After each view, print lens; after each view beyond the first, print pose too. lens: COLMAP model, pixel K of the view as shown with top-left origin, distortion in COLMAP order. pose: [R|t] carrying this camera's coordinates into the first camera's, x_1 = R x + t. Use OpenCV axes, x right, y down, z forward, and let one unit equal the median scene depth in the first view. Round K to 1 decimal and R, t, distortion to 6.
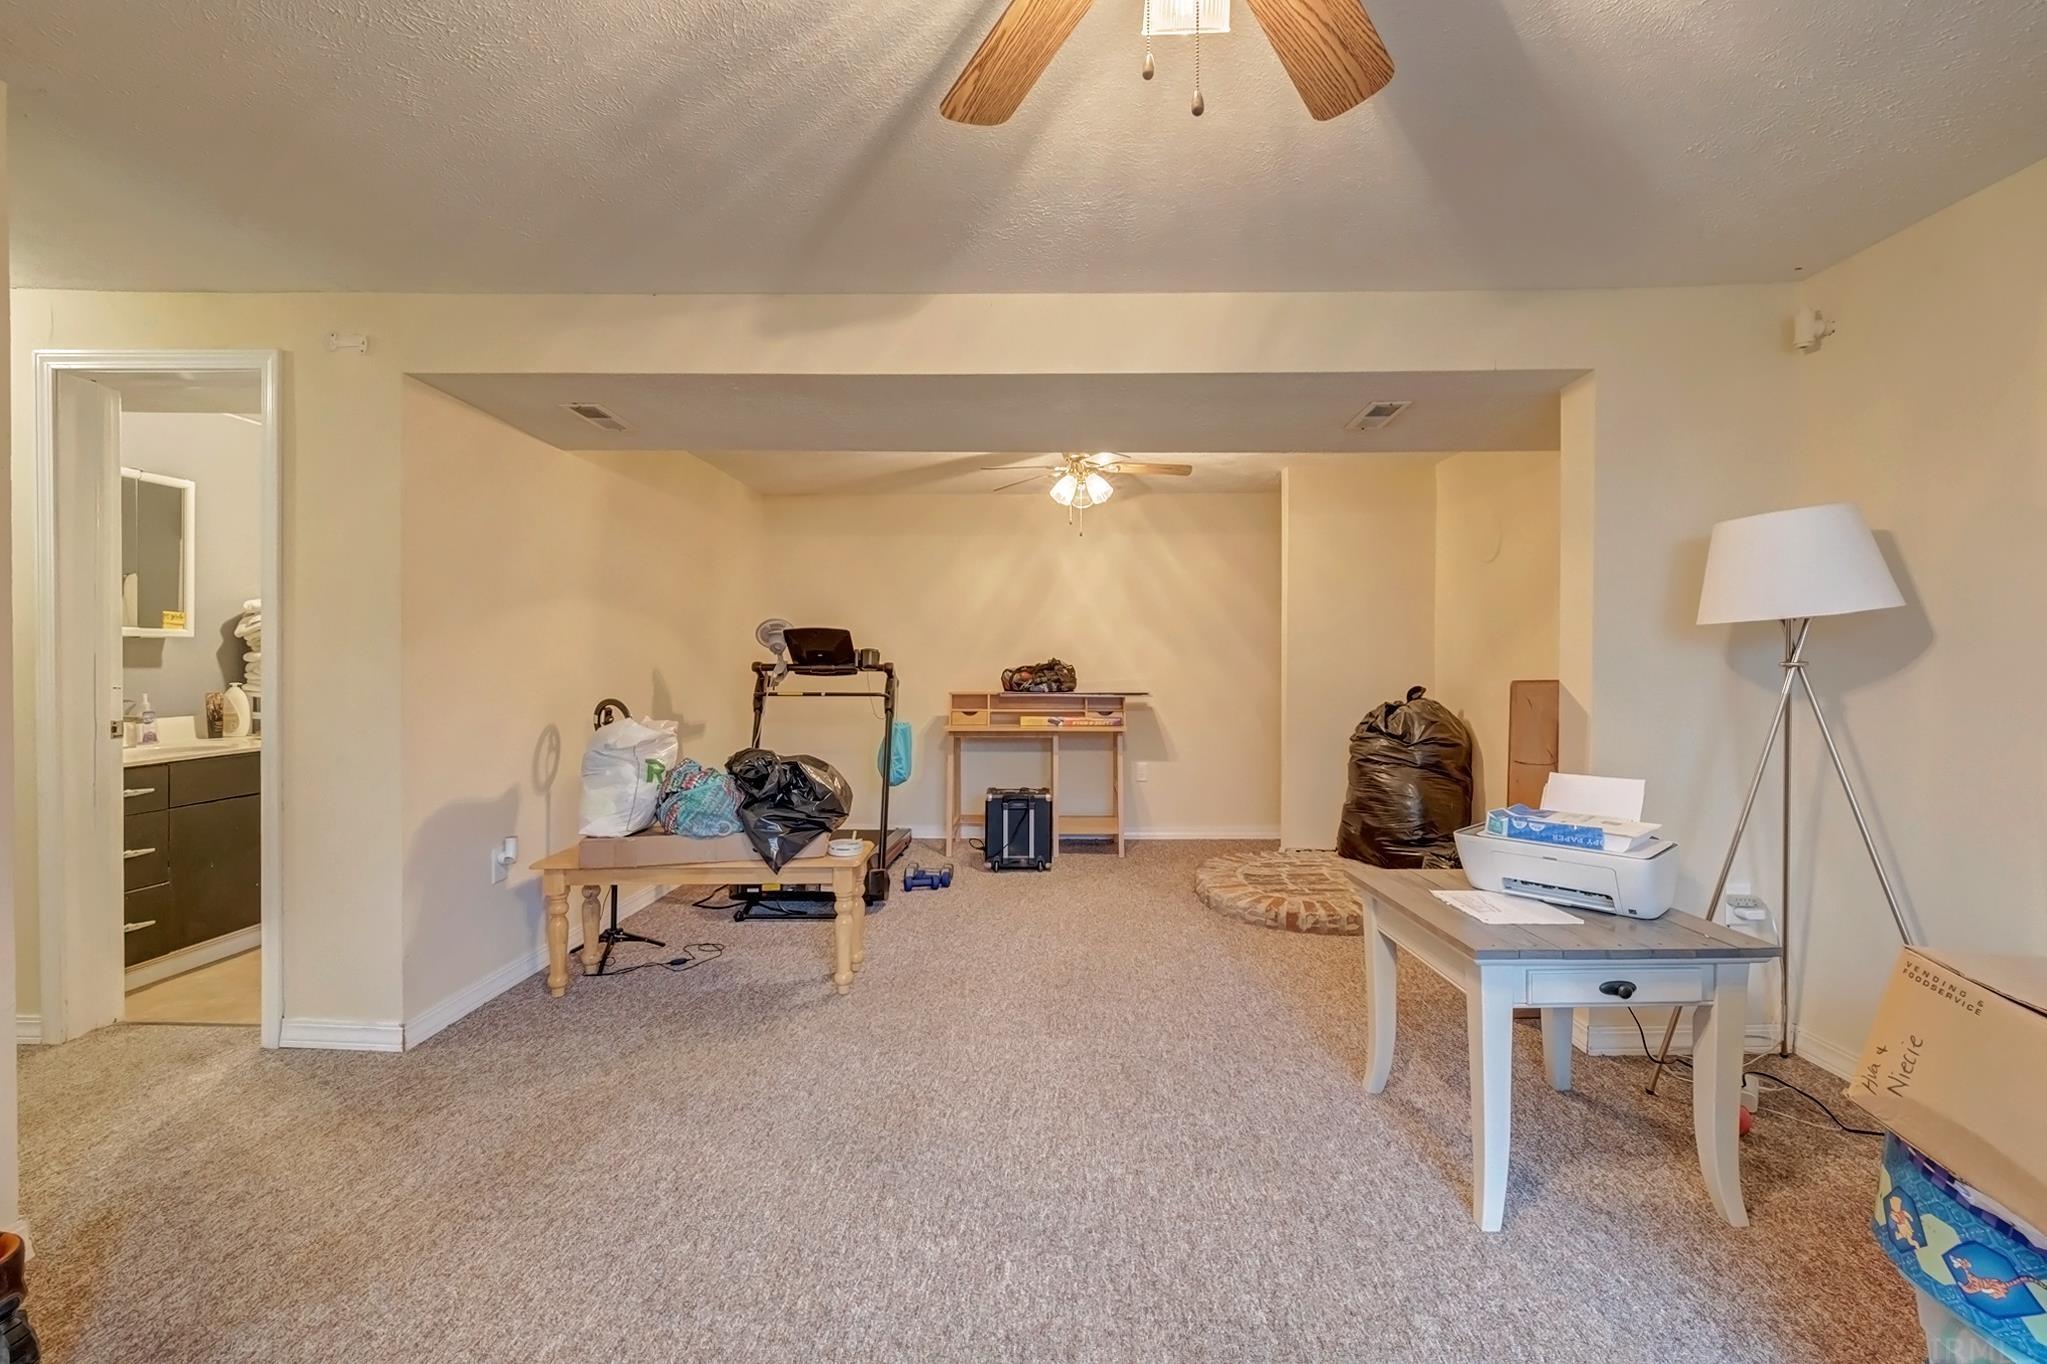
lens RADIAL K [[737.3, 0, 1023.5], [0, 737.3, 682.0], [0, 0, 1]] dist [0.000179, 0.000002]
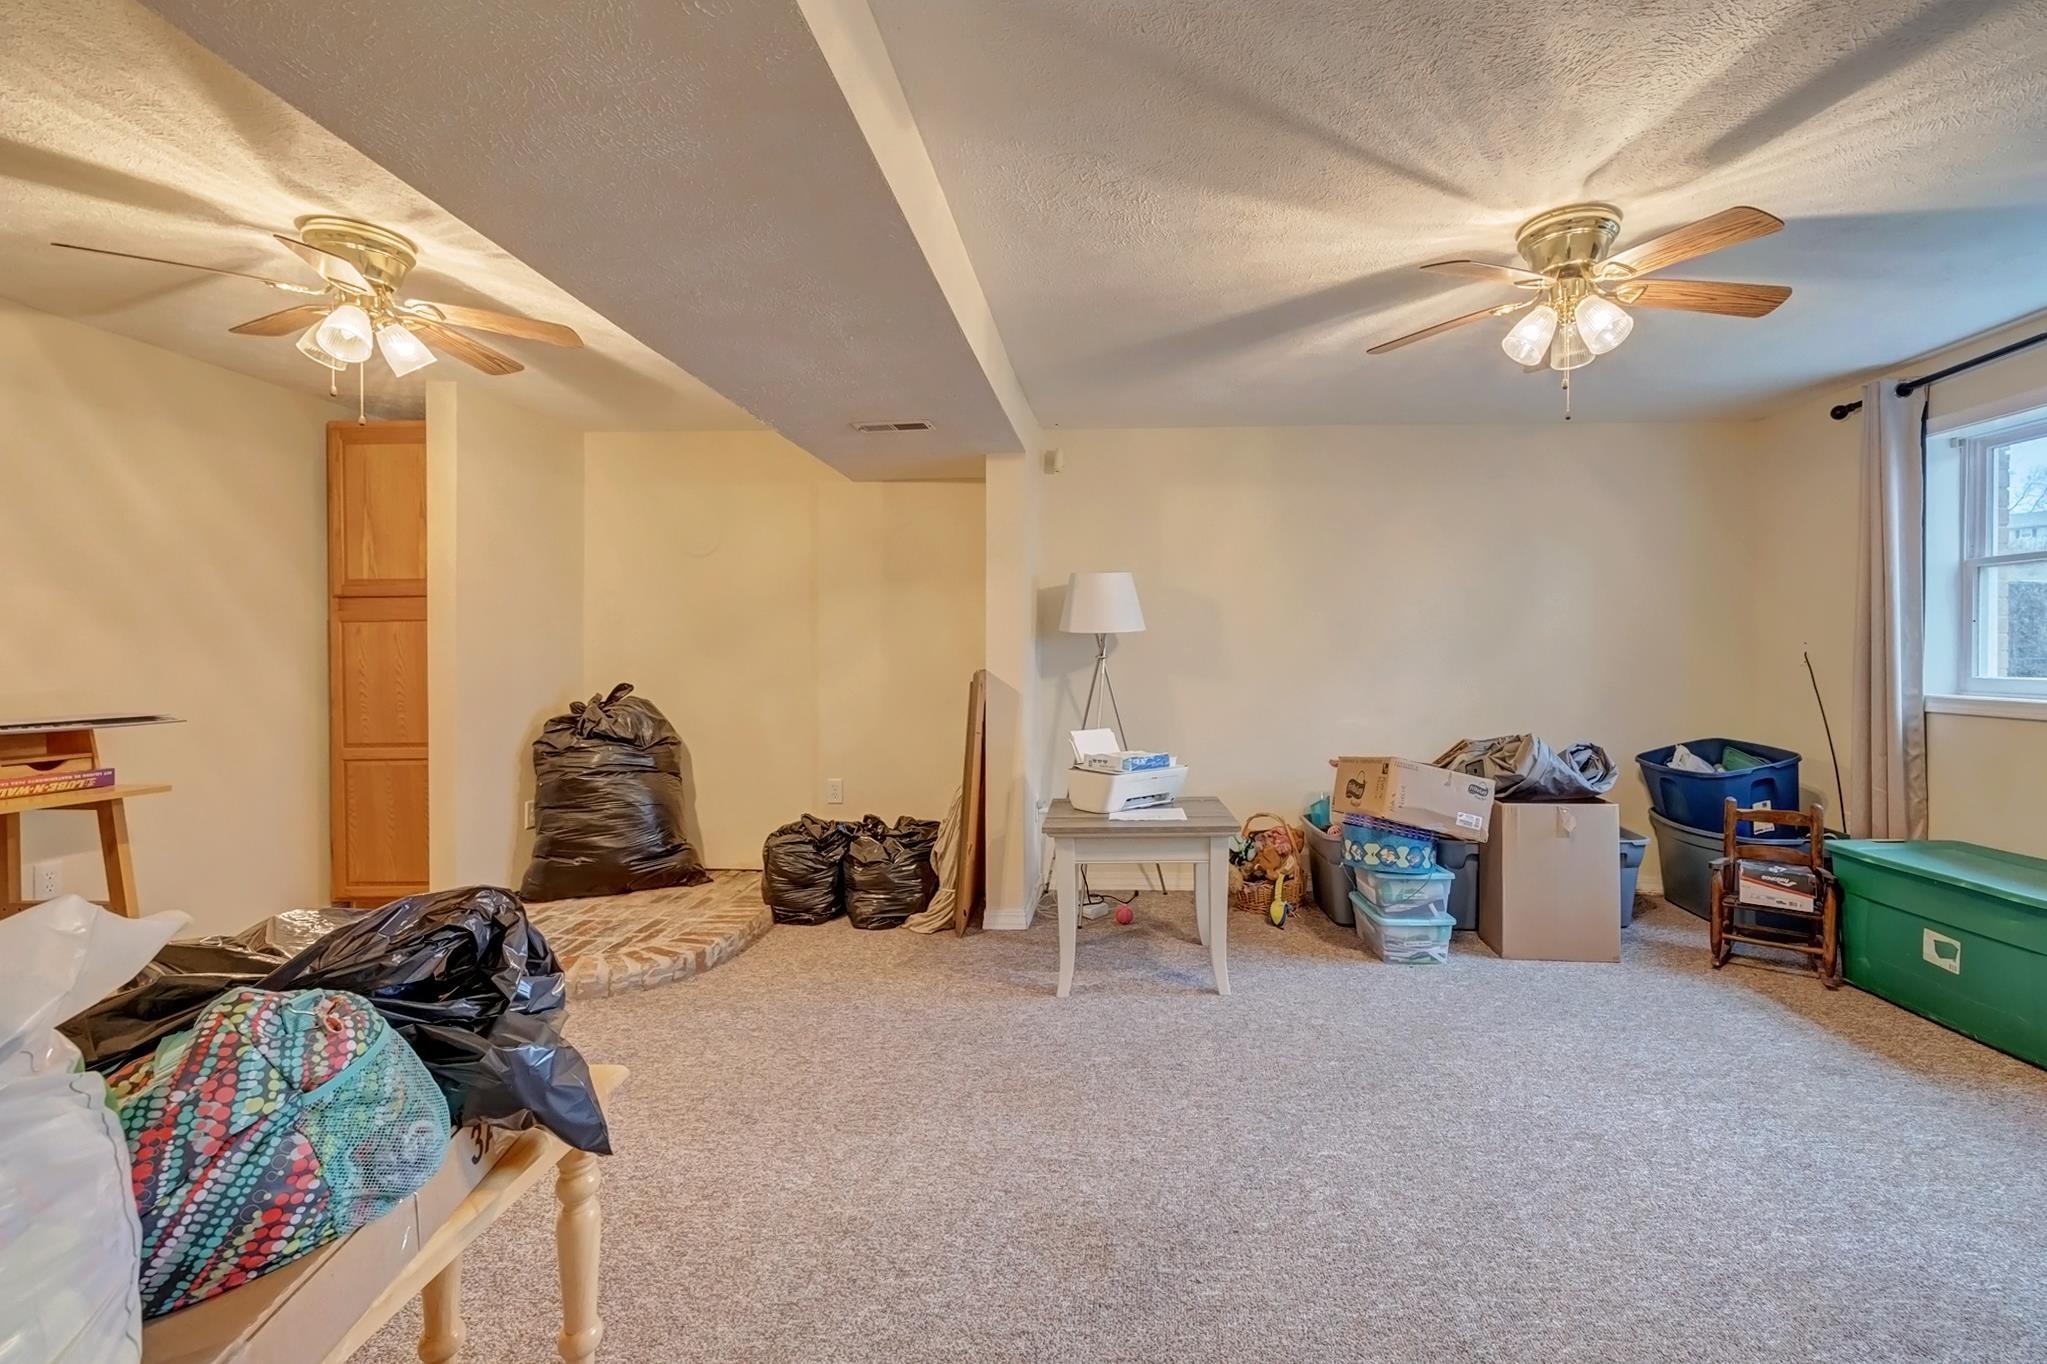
lens RADIAL K [[865.8, 0, 1023.5], [0, 865.8, 682.0], [0, 0, 1]] dist [-0.000348, 0.000002]
pose [[0.128004, -0.029969, 0.991321, -0.785430], [0.027839, 0.999258, 0.026614, -0.017317], [-0.991383, 0.024191, 0.128743, 0.689729]]
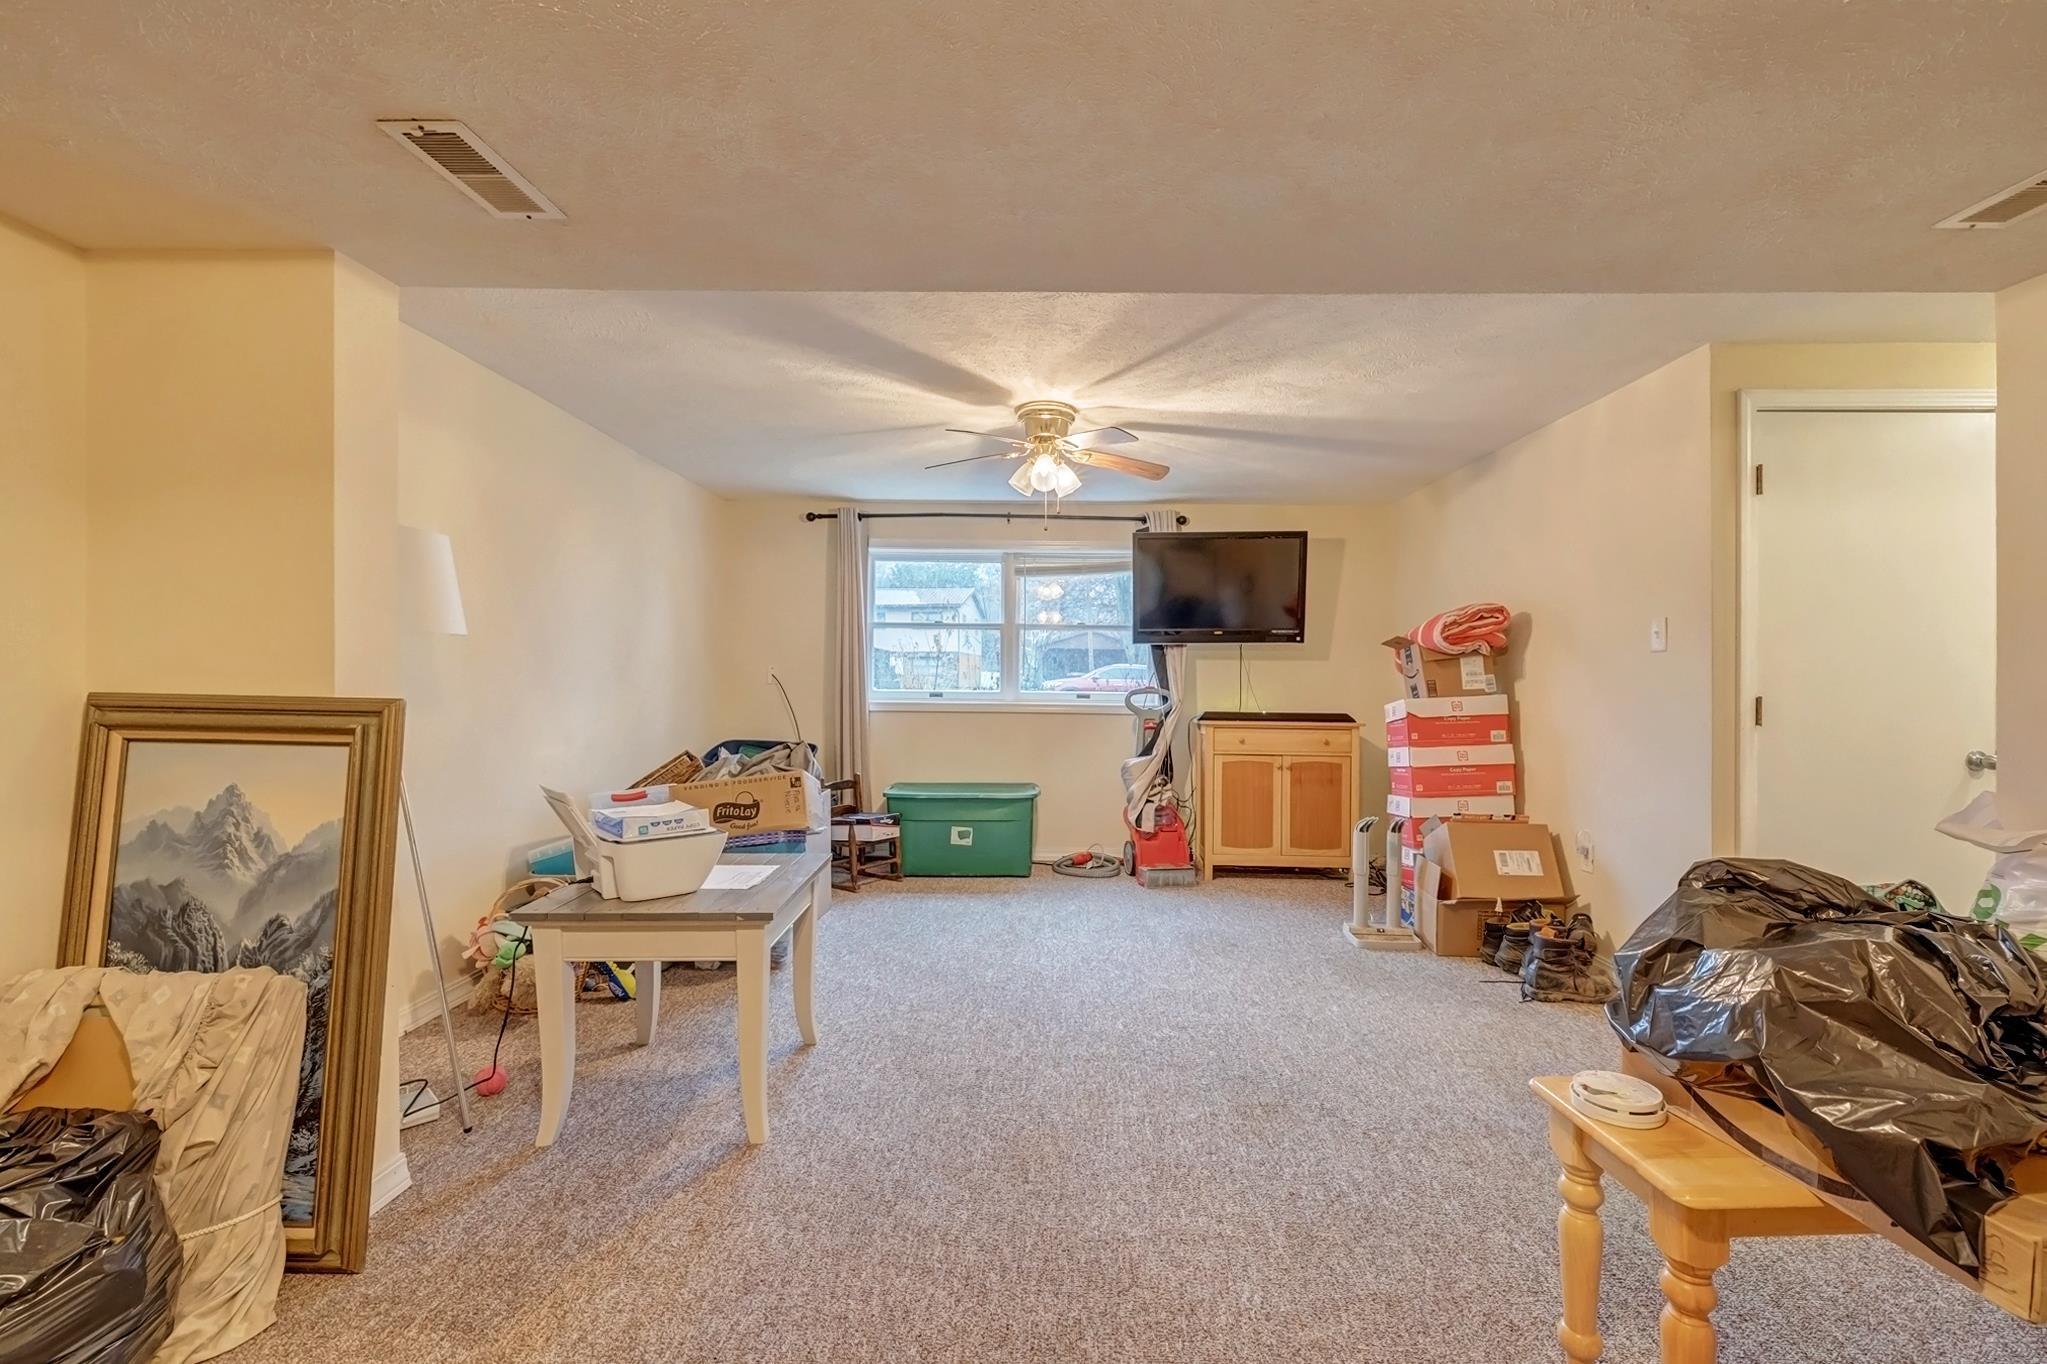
lens RADIAL K [[923.7, 0, 1023.5], [0, 923.7, 682.0], [0, 0, 1]] dist [0.000248, 0.000059]
pose [[-0.999643, -0.006070, 0.026032, 0.059291], [-0.005369, 0.999623, 0.026924, -0.034432], [-0.026186, 0.026774, -0.999298, 1.647691]]
